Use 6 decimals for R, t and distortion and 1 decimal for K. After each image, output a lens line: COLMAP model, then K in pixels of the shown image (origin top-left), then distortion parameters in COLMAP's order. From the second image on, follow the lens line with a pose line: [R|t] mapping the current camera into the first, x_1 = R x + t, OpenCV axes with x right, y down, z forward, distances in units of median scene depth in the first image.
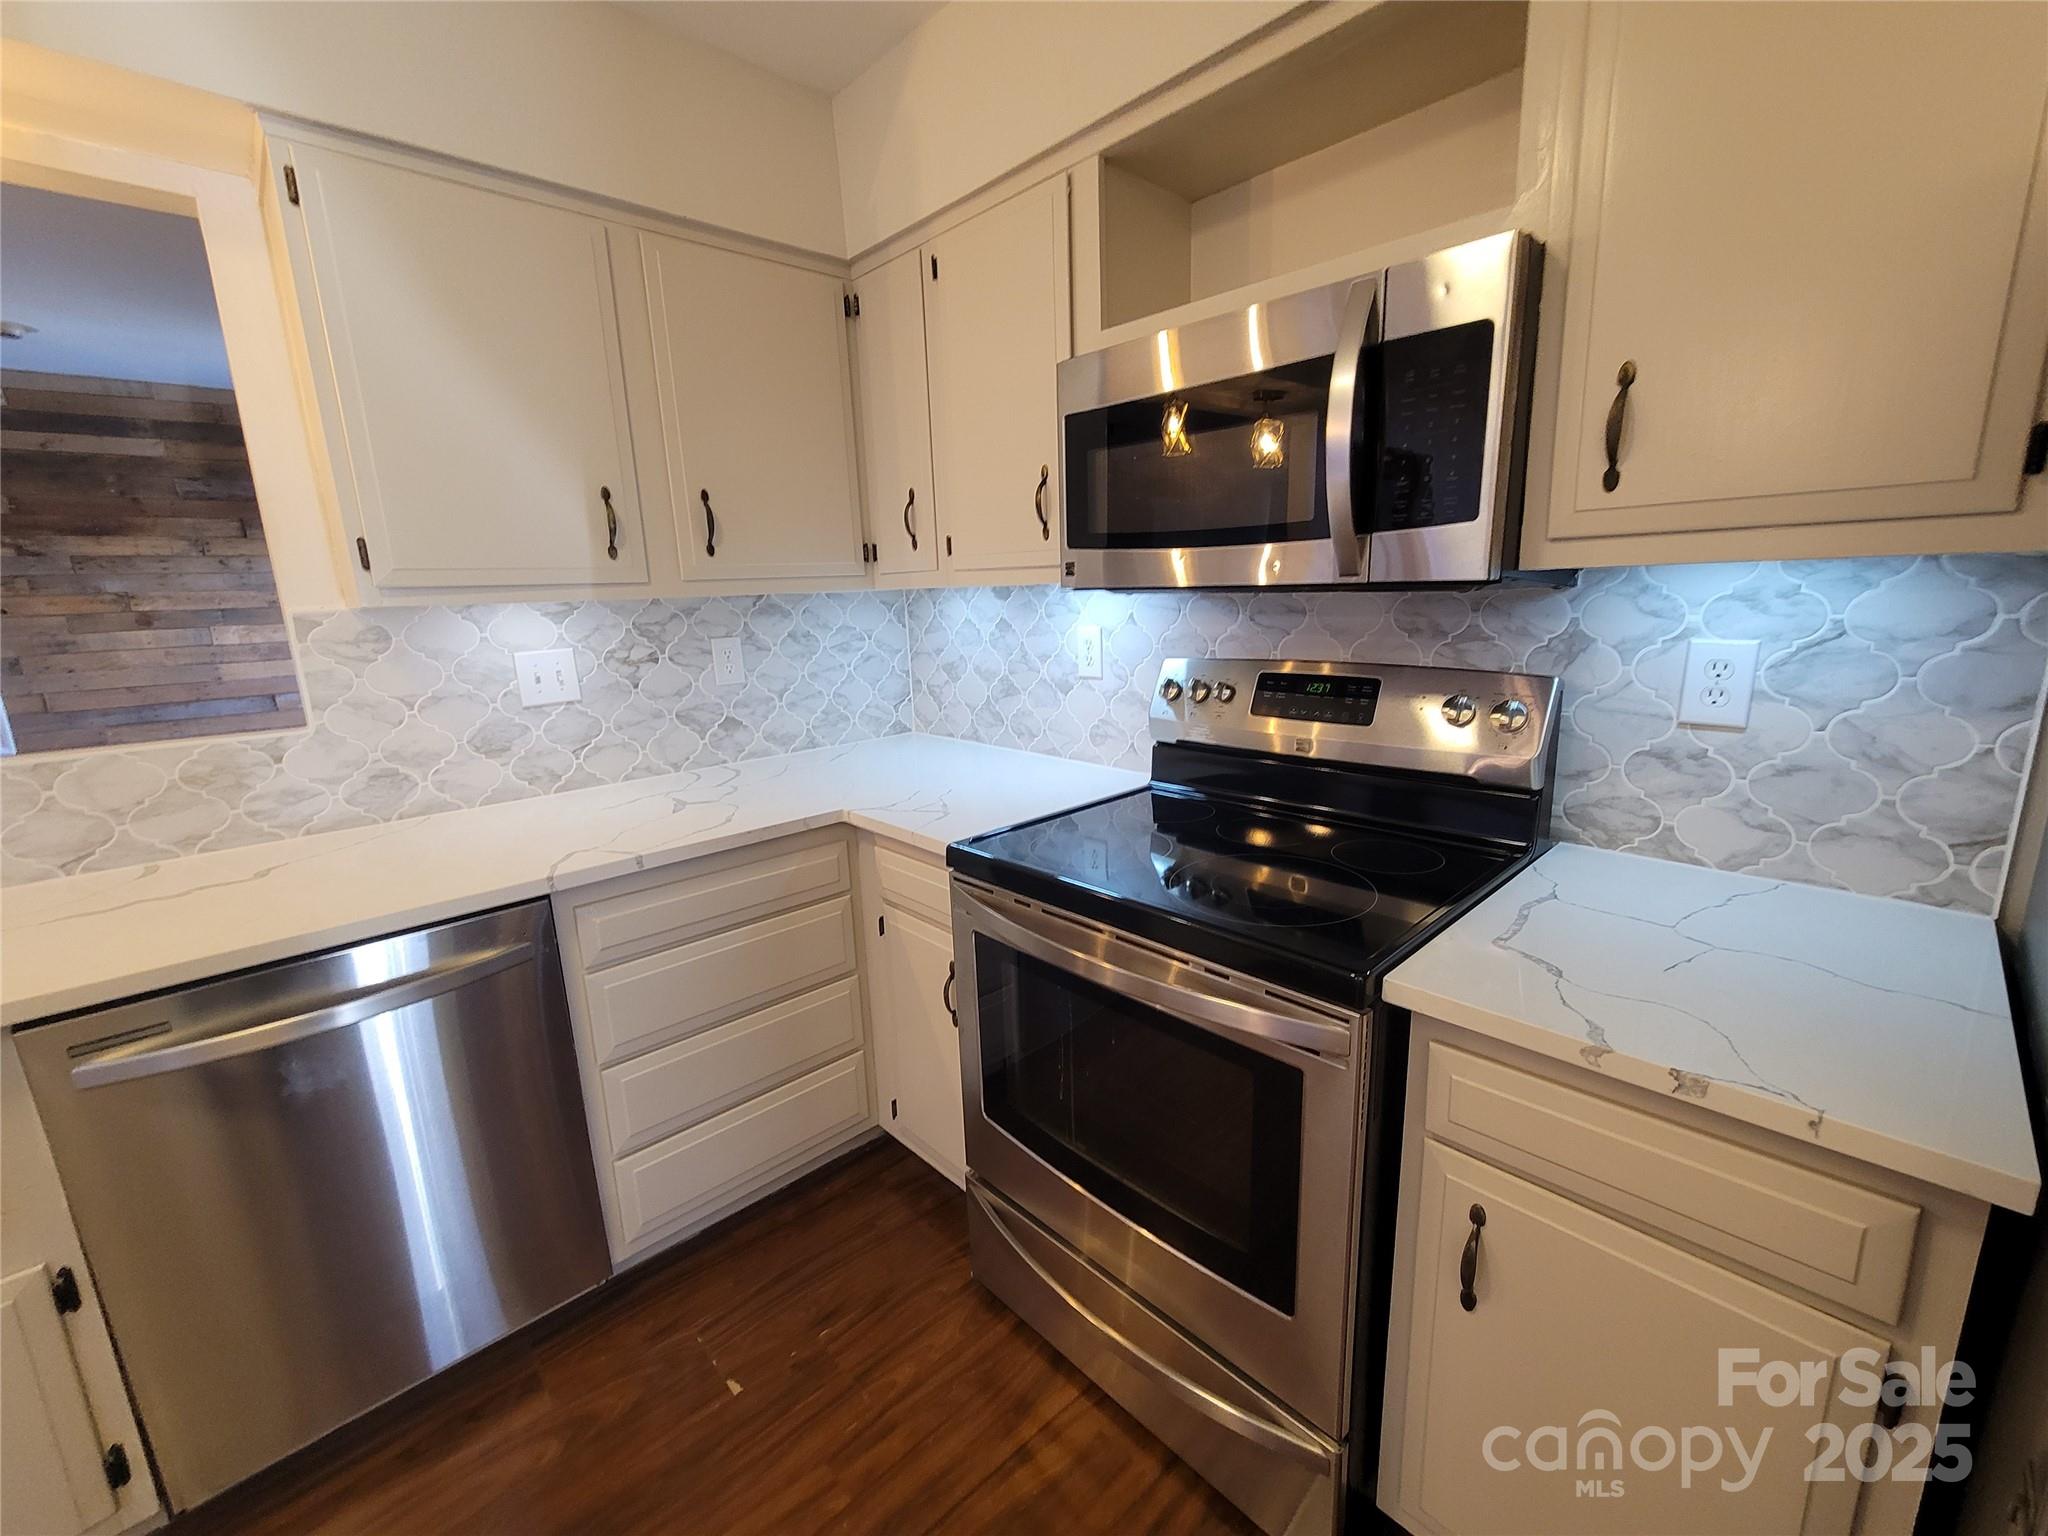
lens RADIAL K [[834.4, 0, 1031.0], [0, 834.4, 763.7], [0, 0, 1]] dist [-0.001470, 0.000714]
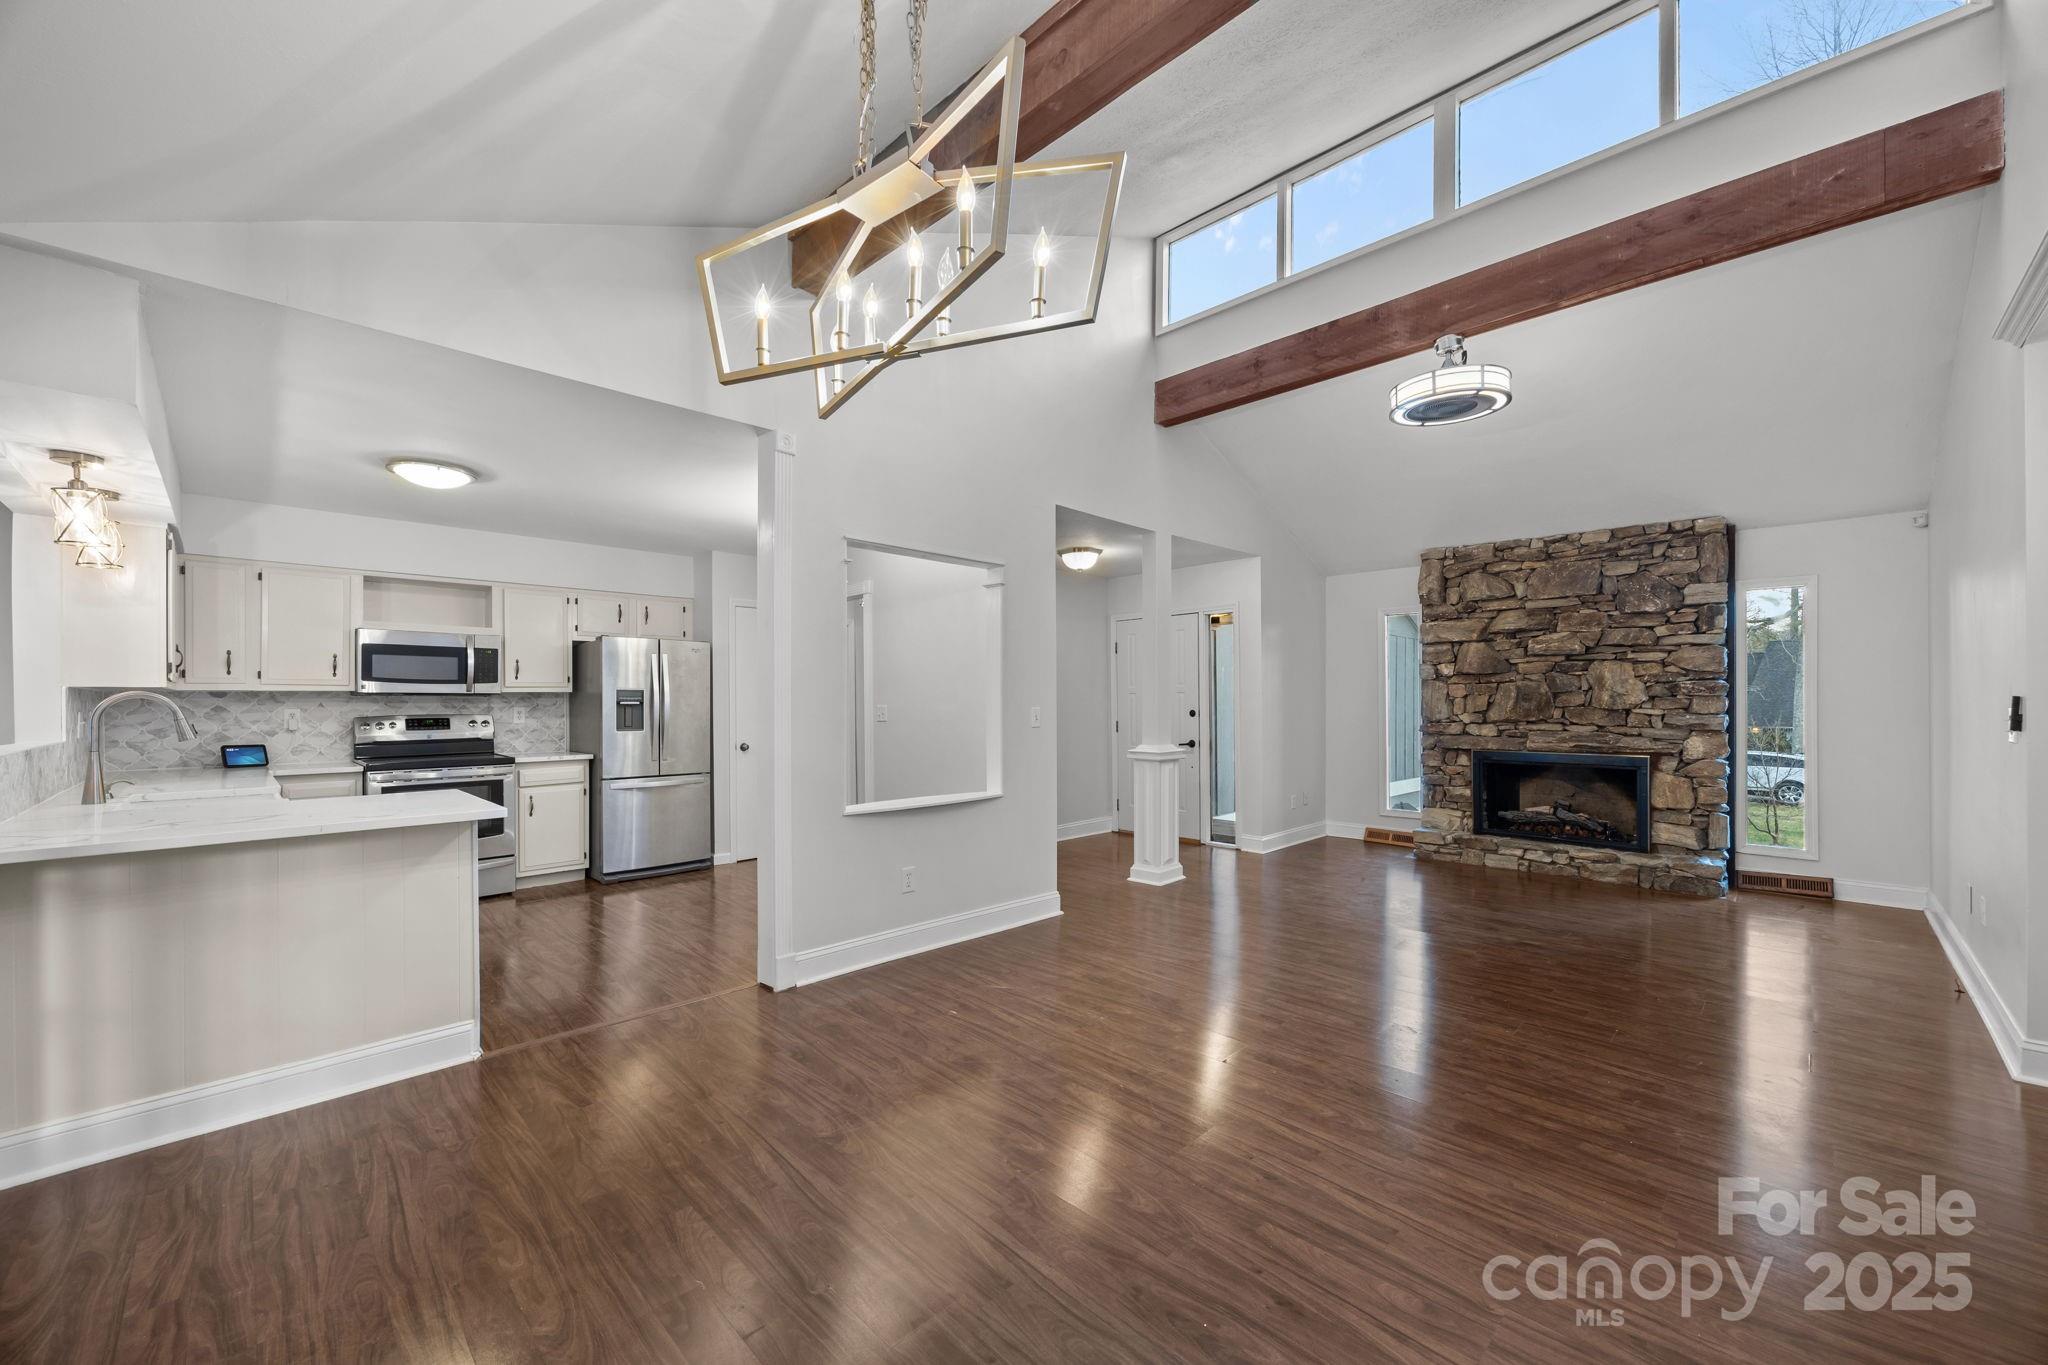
lens RADIAL K [[786.4, 0, 1036.2], [0, 786.4, 698.2], [0, 0, 1]] dist [0.001753, 0.000866]
pose [[-0.044708, 0.039709, 0.998211, -2.994153], [0.218091, 0.975496, -0.029037, 0.456450], [-0.974904, 0.216402, -0.052272, -1.348144]]
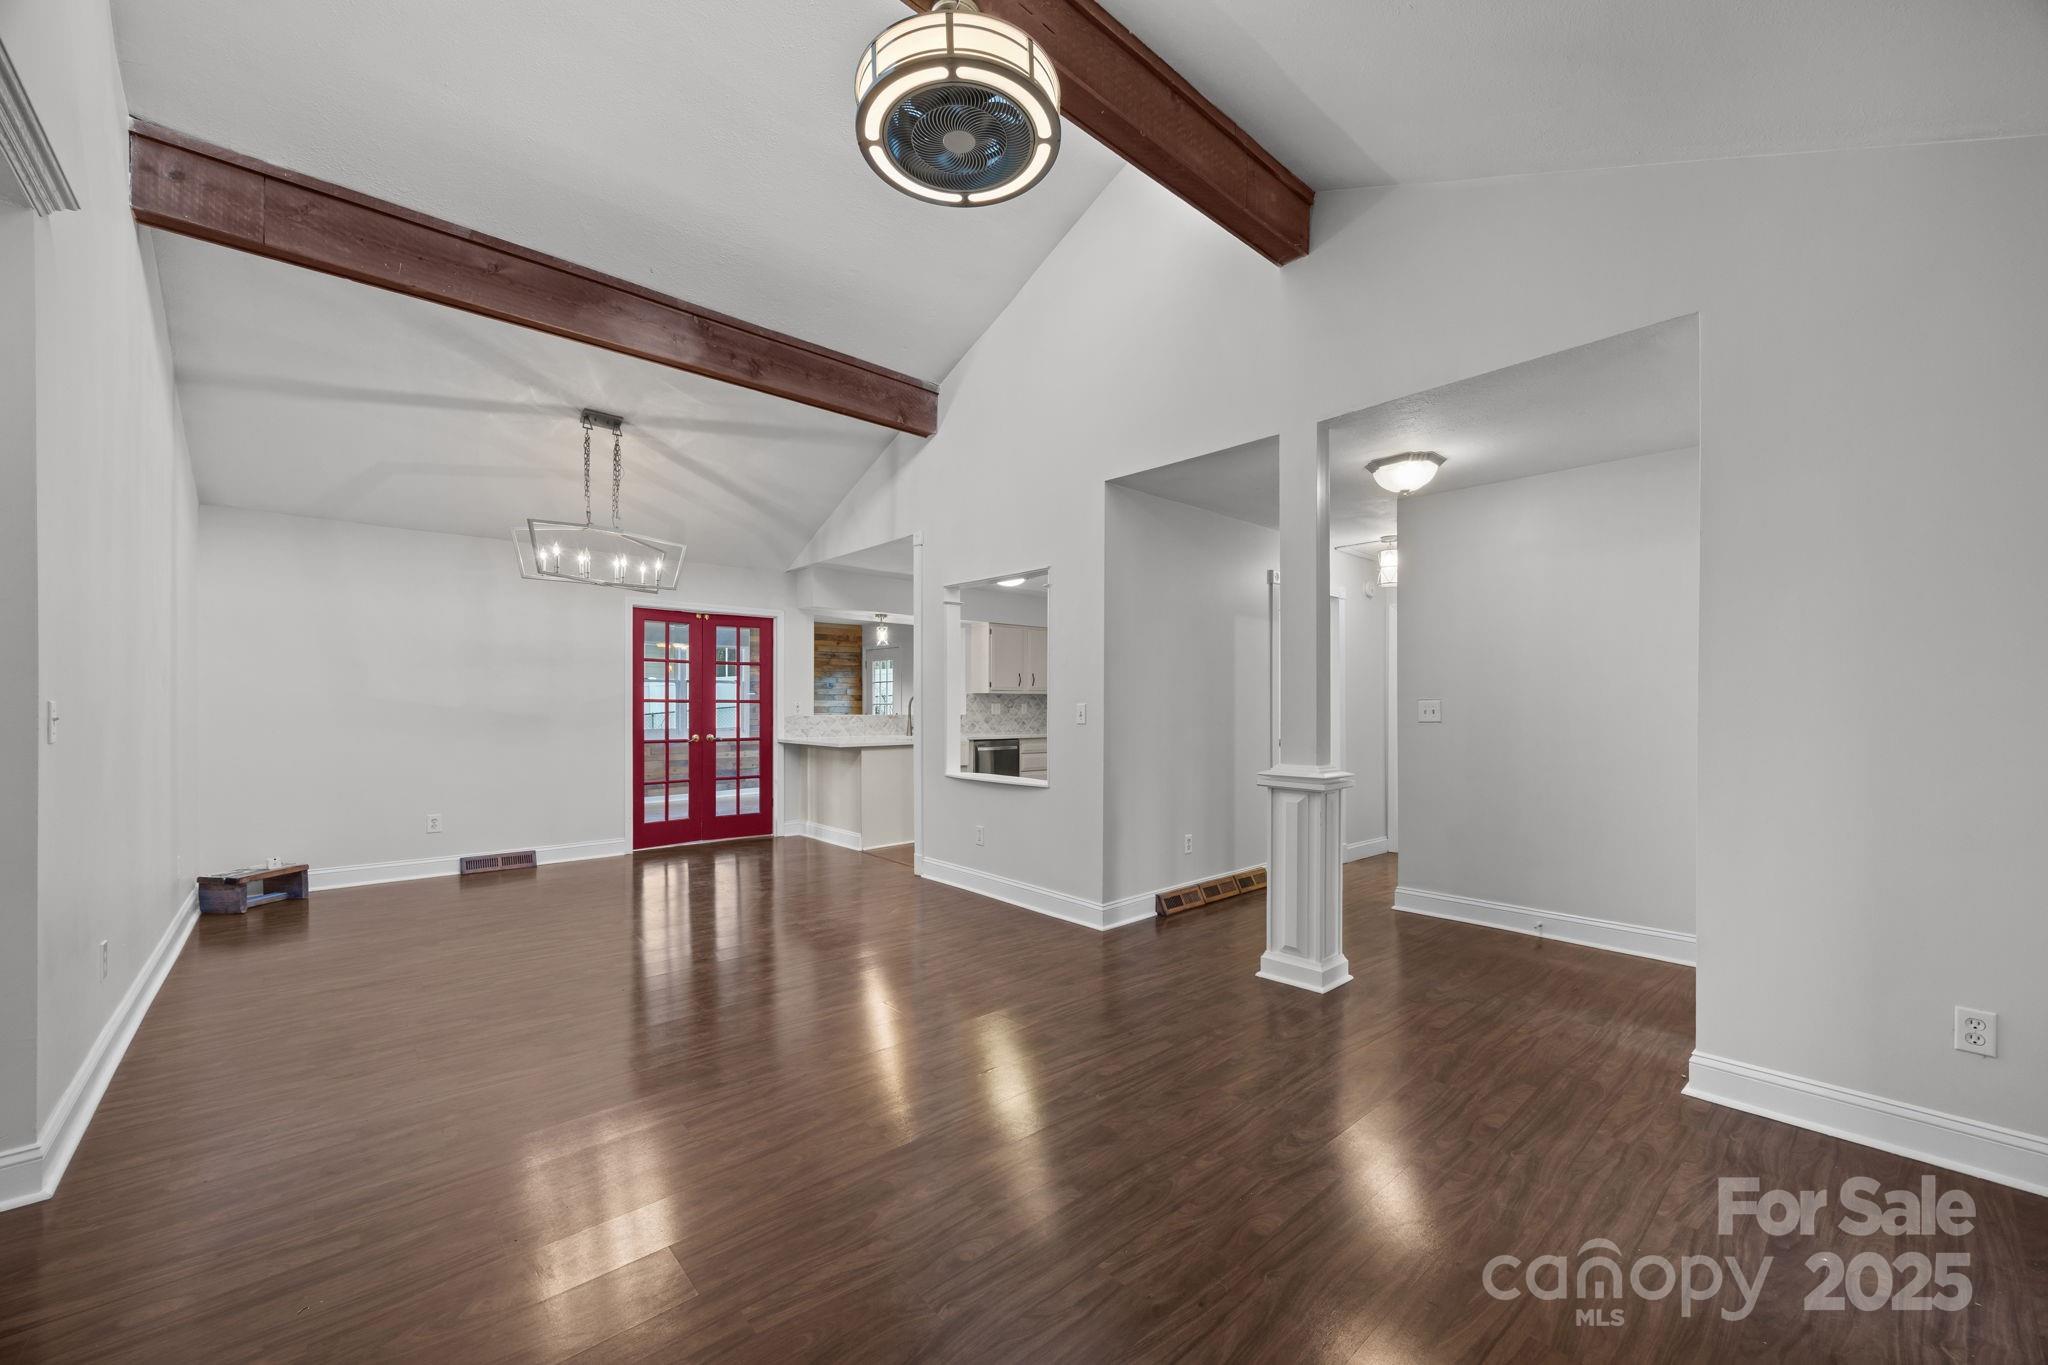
lens RADIAL K [[812.1, 0, 1034.5], [0, 812.1, 693.4], [0, 0, 1]] dist [0.006757, -0.000784]
pose [[0.998974, 0.038431, -0.023967, -0.282868], [-0.042871, 0.973032, -0.226650, 1.017399], [0.014610, 0.227445, 0.973681, -4.231033]]
